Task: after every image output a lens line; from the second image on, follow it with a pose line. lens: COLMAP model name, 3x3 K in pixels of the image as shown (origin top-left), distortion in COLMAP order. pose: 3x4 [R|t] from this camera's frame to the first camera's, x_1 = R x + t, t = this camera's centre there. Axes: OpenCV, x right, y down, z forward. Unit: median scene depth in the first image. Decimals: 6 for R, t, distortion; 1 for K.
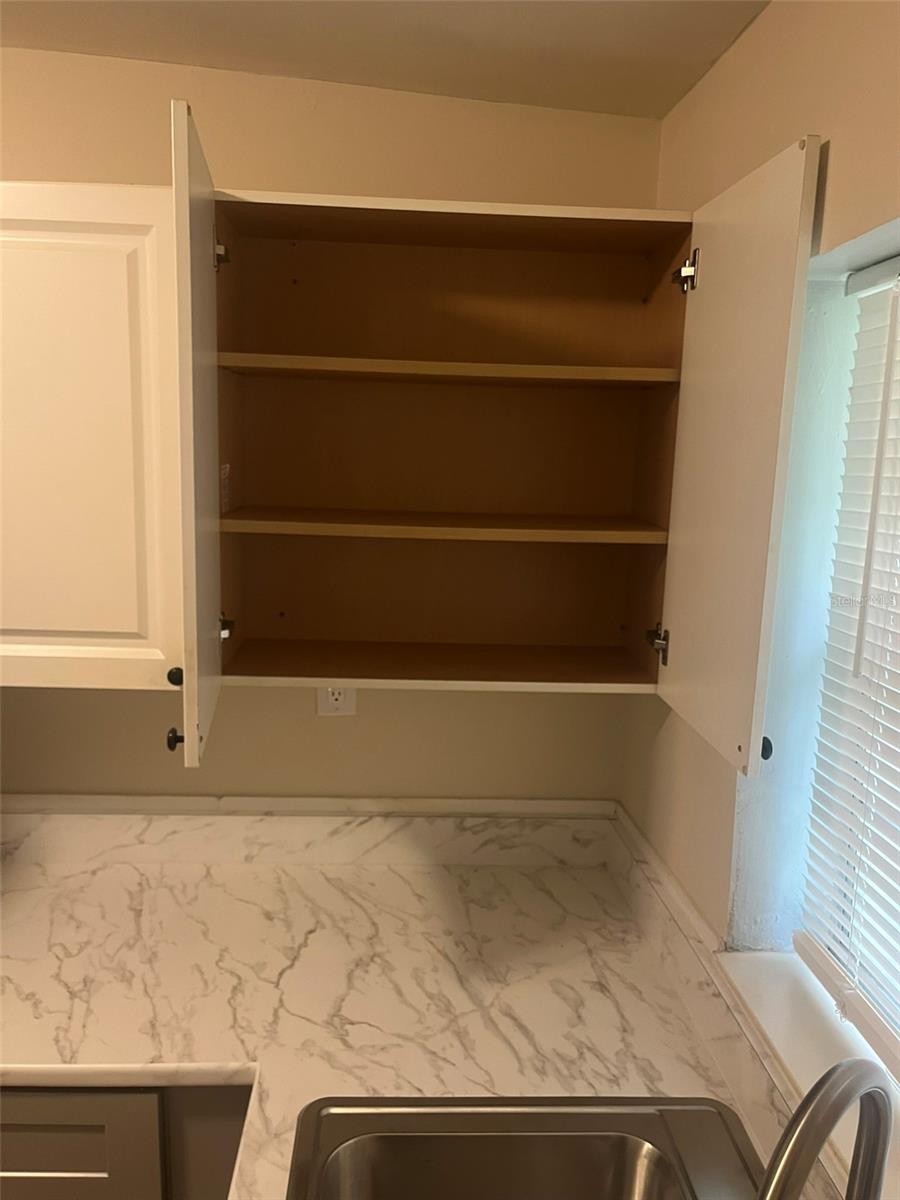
lens RADIAL K [[912.8, 0, 453.8], [0, 912.8, 602.9], [0, 0, 1]] dist [0.026772, -0.010807]
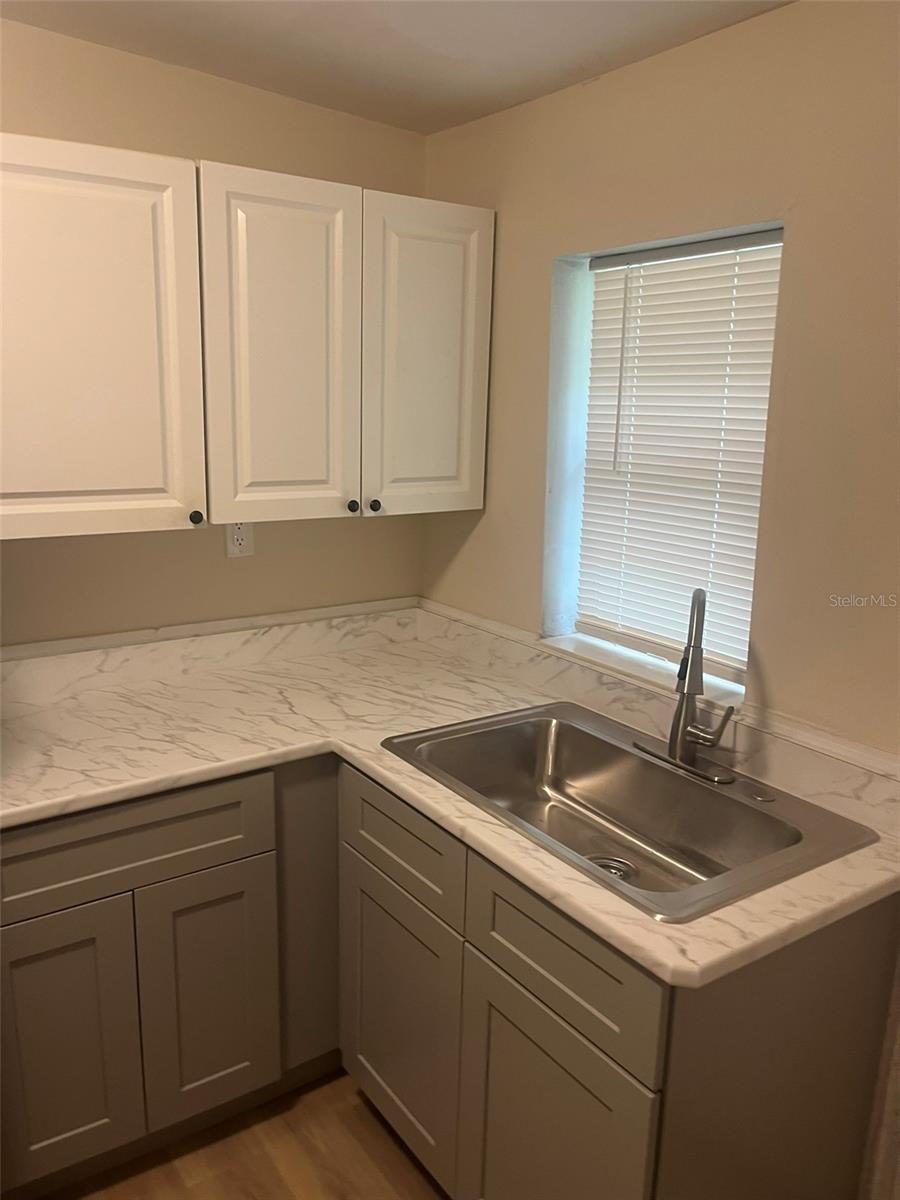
lens RADIAL K [[912.8, 0, 455.1], [0, 912.8, 605.8], [0, 0, 1]] dist [0.026772, -0.010807]
pose [[0.848192, -0.129733, 0.513555, -0.670600], [0.087674, 0.990555, 0.105428, 0.096539], [-0.522382, -0.044398, 0.851555, -0.387105]]
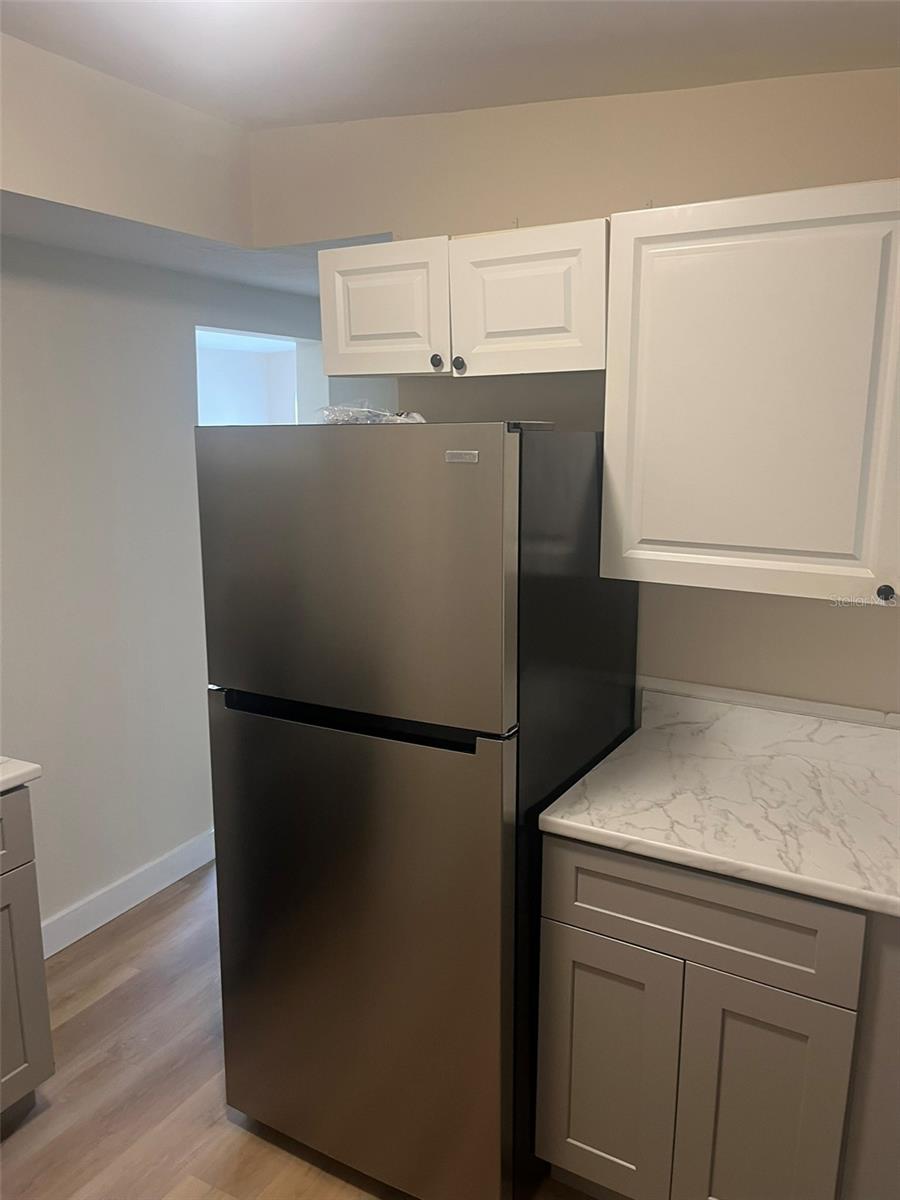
lens RADIAL K [[912.8, 0, 450.5], [0, 912.8, 604.7], [0, 0, 1]] dist [0.026772, -0.010807]
pose [[0.836458, 0.082184, -0.541834, -0.123287], [-0.067209, 0.996612, 0.047409, 0.074008], [0.543894, -0.003239, 0.839148, -0.289539]]
